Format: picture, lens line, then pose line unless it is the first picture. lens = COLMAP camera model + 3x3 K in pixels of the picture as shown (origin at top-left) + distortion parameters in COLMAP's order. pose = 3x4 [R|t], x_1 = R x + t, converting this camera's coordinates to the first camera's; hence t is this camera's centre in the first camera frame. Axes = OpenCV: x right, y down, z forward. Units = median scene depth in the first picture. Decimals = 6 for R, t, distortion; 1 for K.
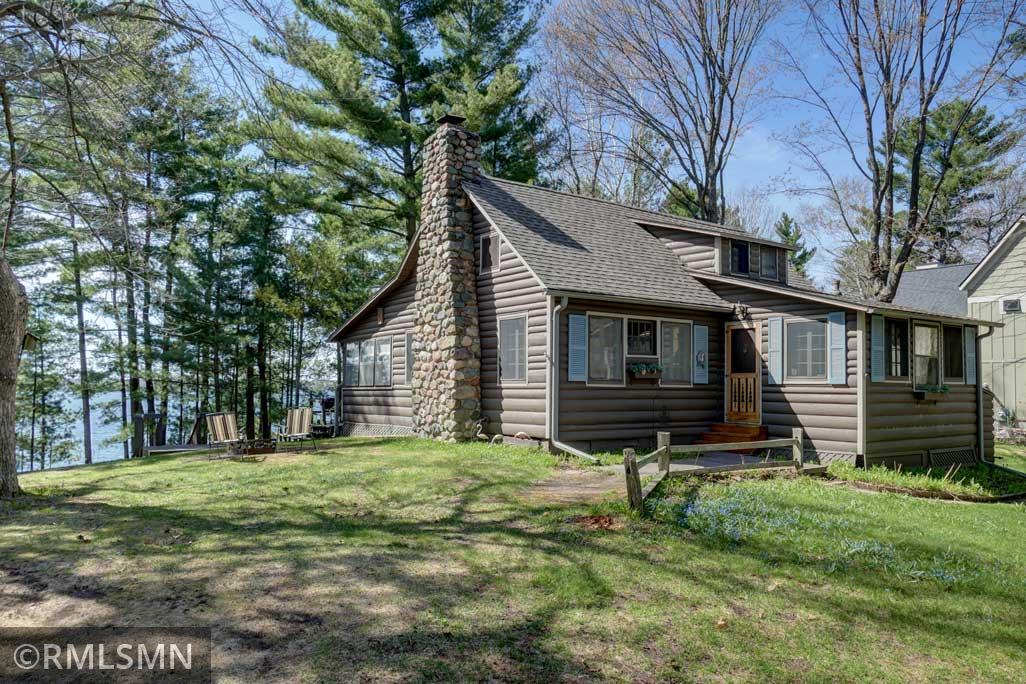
lens RADIAL K [[776.5, 0, 513.0], [0, 776.5, 342.0], [0, 0, 1]] dist [-0.004395, -0.000878]
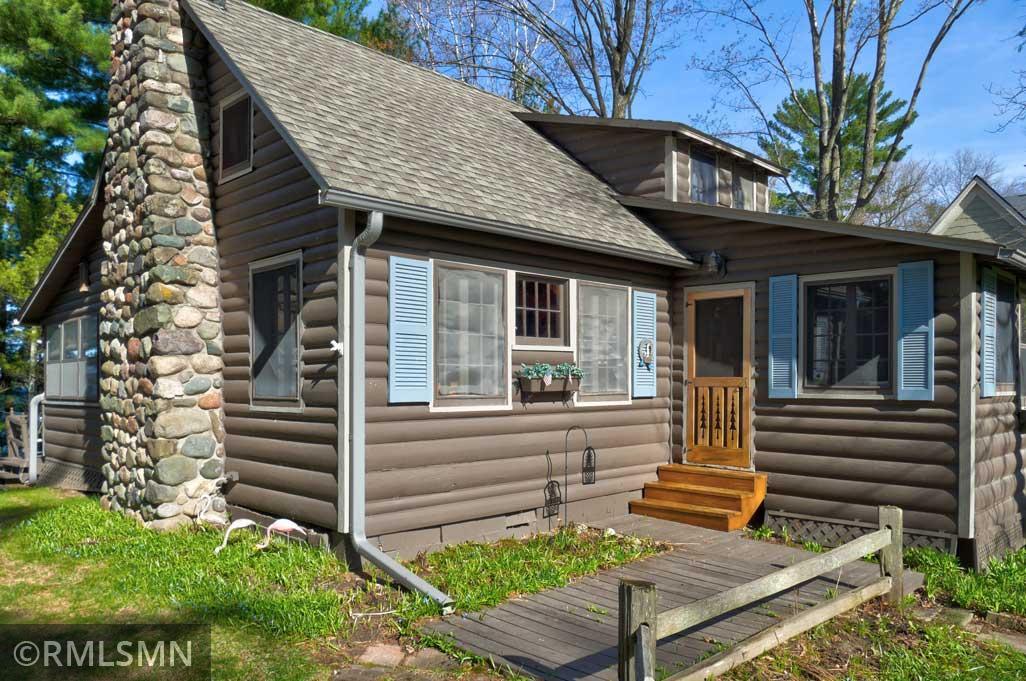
lens RADIAL K [[776.5, 0, 513.0], [0, 776.5, 340.5], [0, 0, 1]] dist [-0.004395, -0.000878]
pose [[0.986514, 0.001285, 0.163674, 0.059305], [-0.002163, 0.999984, 0.005190, 0.010475], [-0.163665, -0.005474, 0.986501, 0.471590]]
